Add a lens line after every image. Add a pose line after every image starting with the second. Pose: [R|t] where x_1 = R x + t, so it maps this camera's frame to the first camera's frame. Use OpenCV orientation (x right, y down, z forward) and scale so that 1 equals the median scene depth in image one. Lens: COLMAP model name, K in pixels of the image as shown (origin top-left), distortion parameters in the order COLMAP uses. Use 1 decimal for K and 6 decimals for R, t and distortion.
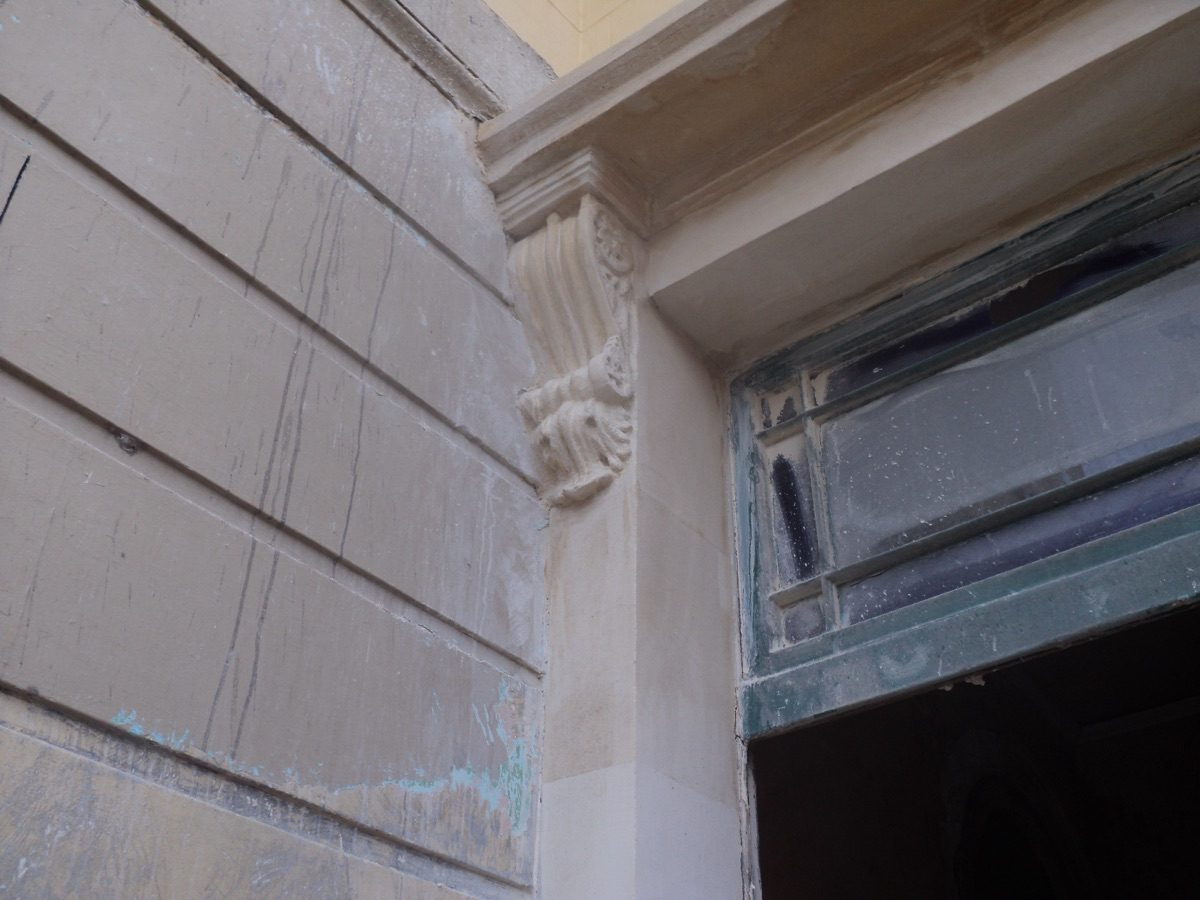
lens RADIAL K [[1244.1, 0, 603.5], [0, 1244.1, 451.9], [0, 0, 1]] dist [-0.187796, 0.244146]
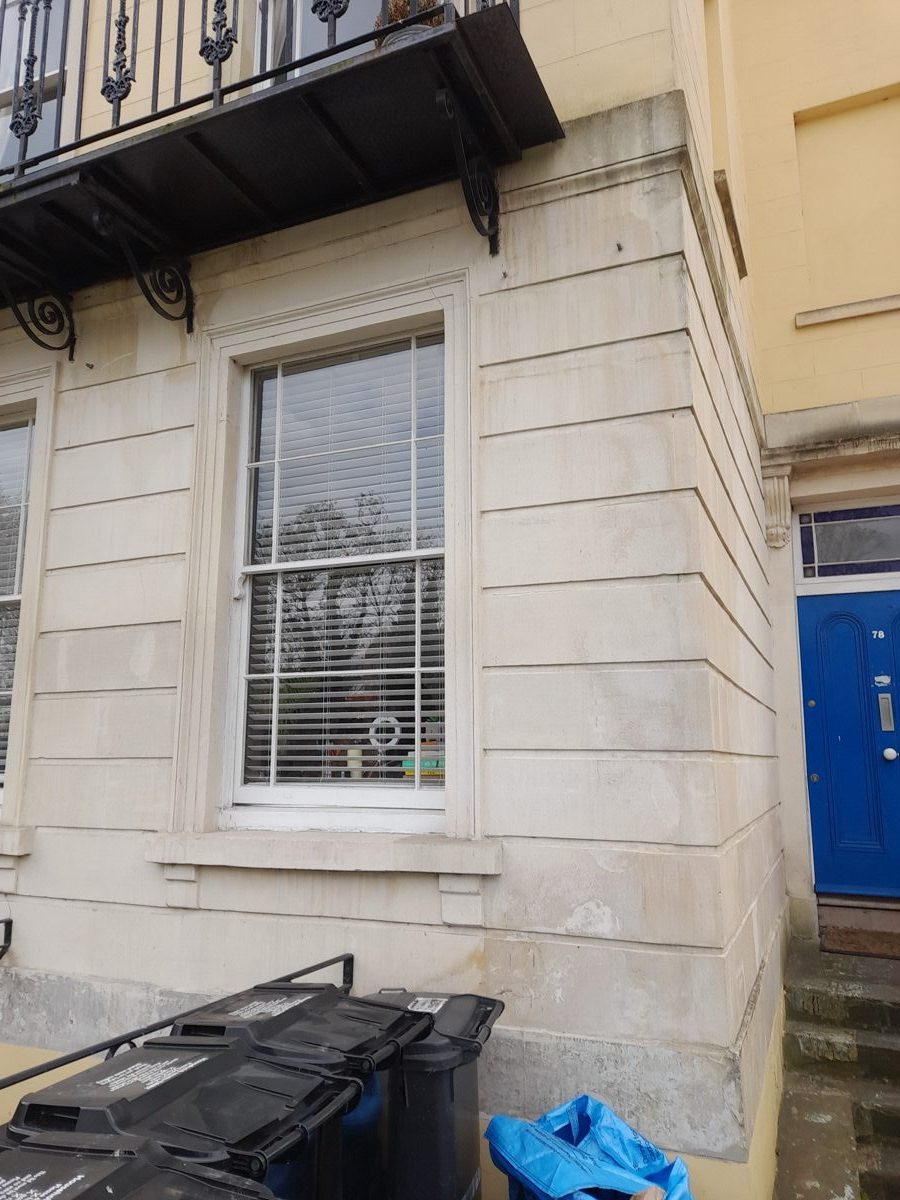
lens RADIAL K [[874.8, 0, 426.7], [0, 874.8, 599.4], [0, 0, 1]] dist [0.037832, 0.001327]
pose [[0.975510, 0.048312, 0.214582, -2.056121], [-0.139165, 0.891051, 0.432042, -1.064006], [-0.170331, -0.451324, 0.875953, -1.856914]]
